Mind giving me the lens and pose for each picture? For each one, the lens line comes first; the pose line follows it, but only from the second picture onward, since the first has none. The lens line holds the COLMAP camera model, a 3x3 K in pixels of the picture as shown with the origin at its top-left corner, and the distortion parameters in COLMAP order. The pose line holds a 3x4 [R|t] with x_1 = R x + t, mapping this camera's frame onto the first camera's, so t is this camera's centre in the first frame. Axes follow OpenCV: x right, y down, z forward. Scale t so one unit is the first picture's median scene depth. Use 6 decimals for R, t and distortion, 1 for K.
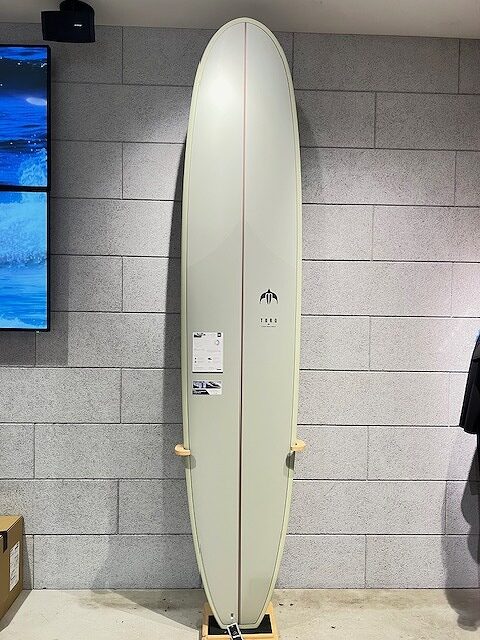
lens RADIAL K [[477.0, 0, 243.2], [0, 477.0, 322.2], [0, 0, 1]] dist [0.044083, -0.051329]
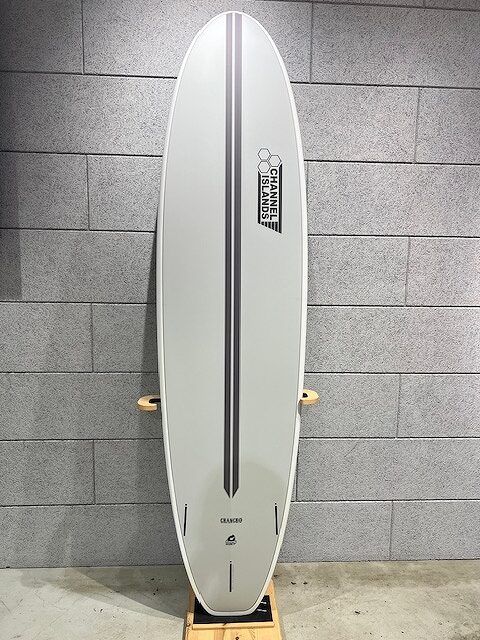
lens RADIAL K [[477.0, 0, 244.6], [0, 477.0, 320.4], [0, 0, 1]] dist [0.044083, -0.051329]
pose [[0.999709, -0.002571, 0.023972, -0.023702], [-0.000097, 0.993862, 0.110629, 0.037634], [-0.024109, -0.110599, 0.993573, 0.212528]]
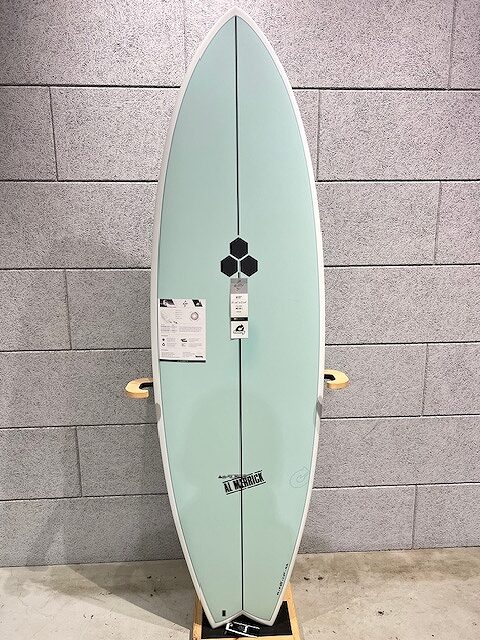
lens RADIAL K [[477.0, 0, 240.9], [0, 477.0, 321.0], [0, 0, 1]] dist [0.044083, -0.051329]
pose [[0.999425, -0.025700, 0.022115, -0.028405], [0.021214, 0.982806, 0.183417, 0.050183], [-0.026448, -0.182843, 0.982786, 0.327183]]
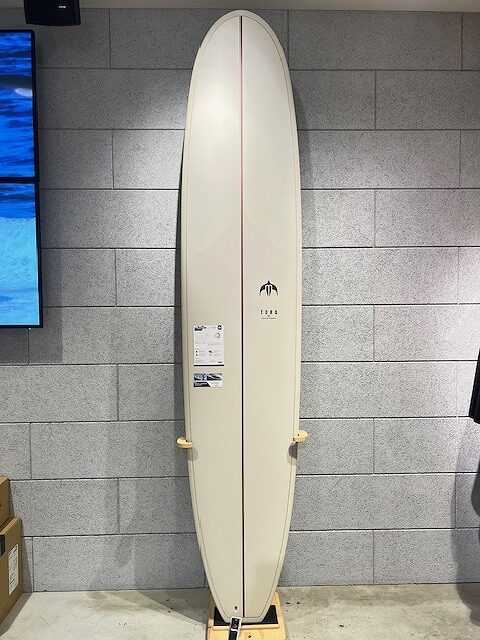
lens RADIAL K [[477.0, 0, 240.4], [0, 477.0, 321.1], [0, 0, 1]] dist [0.044083, -0.051329]
pose [[0.999735, -0.022166, -0.006219, 0.001932], [0.022257, 0.999641, 0.014902, -0.000131], [0.005887, -0.015036, 0.999870, 0.033291]]
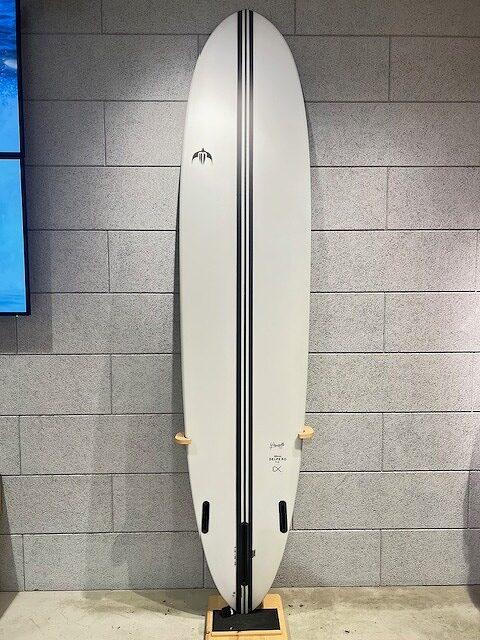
lens RADIAL K [[477.0, 0, 240.1], [0, 477.0, 321.9], [0, 0, 1]] dist [0.044083, -0.051329]
pose [[0.999759, -0.017357, -0.013443, 0.004360], [0.017935, 0.998864, 0.044141, -0.001298], [0.012662, -0.044372, 0.998935, 0.094564]]
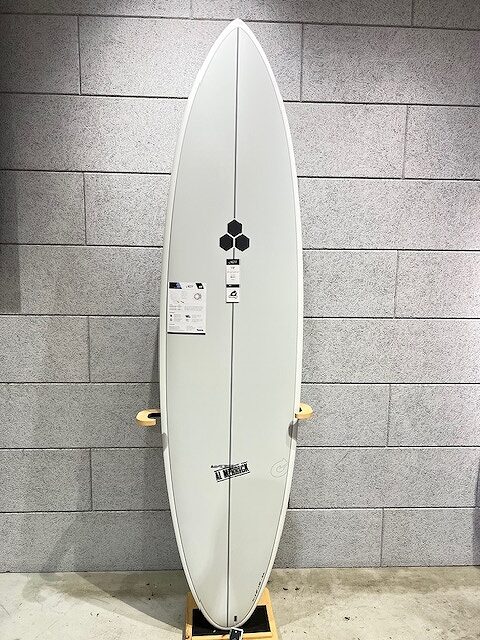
lens RADIAL K [[477.0, 0, 240.2], [0, 477.0, 320.8], [0, 0, 1]] dist [0.044083, -0.051329]
pose [[0.999910, -0.003312, 0.012994, -0.010058], [0.001864, 0.993940, 0.109907, 0.016625], [-0.013279, -0.109873, 0.993857, 0.194342]]
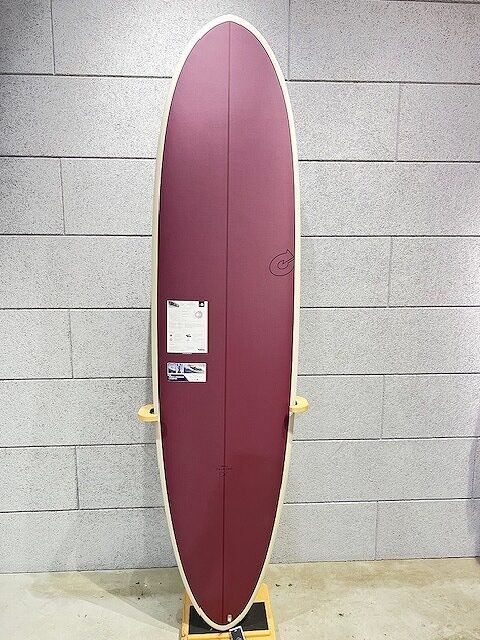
lens RADIAL K [[477.0, 0, 241.4], [0, 477.0, 319.8], [0, 0, 1]] dist [0.044083, -0.051329]
pose [[0.999590, -0.016992, 0.023062, 0.003730], [0.013669, 0.990441, 0.137255, 0.011508], [-0.025174, -0.136883, 0.990267, 0.225676]]
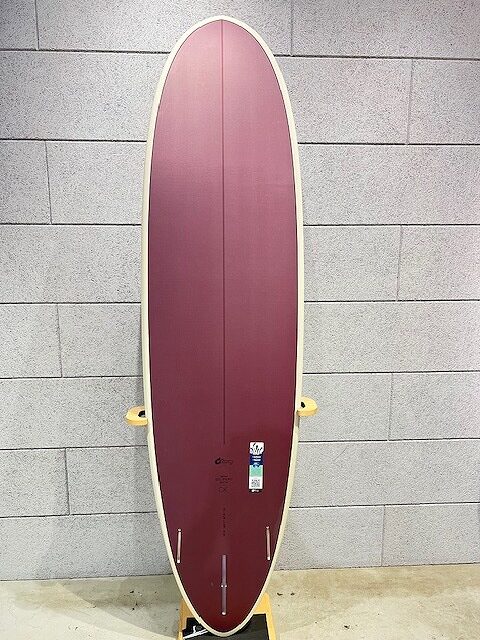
lens RADIAL K [[477.0, 0, 240.2], [0, 477.0, 319.5], [0, 0, 1]] dist [0.044083, -0.051329]
pose [[0.999596, -0.018590, 0.021510, 0.004757], [0.015047, 0.987871, 0.154547, 0.012523], [-0.024122, -0.154161, 0.987751, 0.274504]]
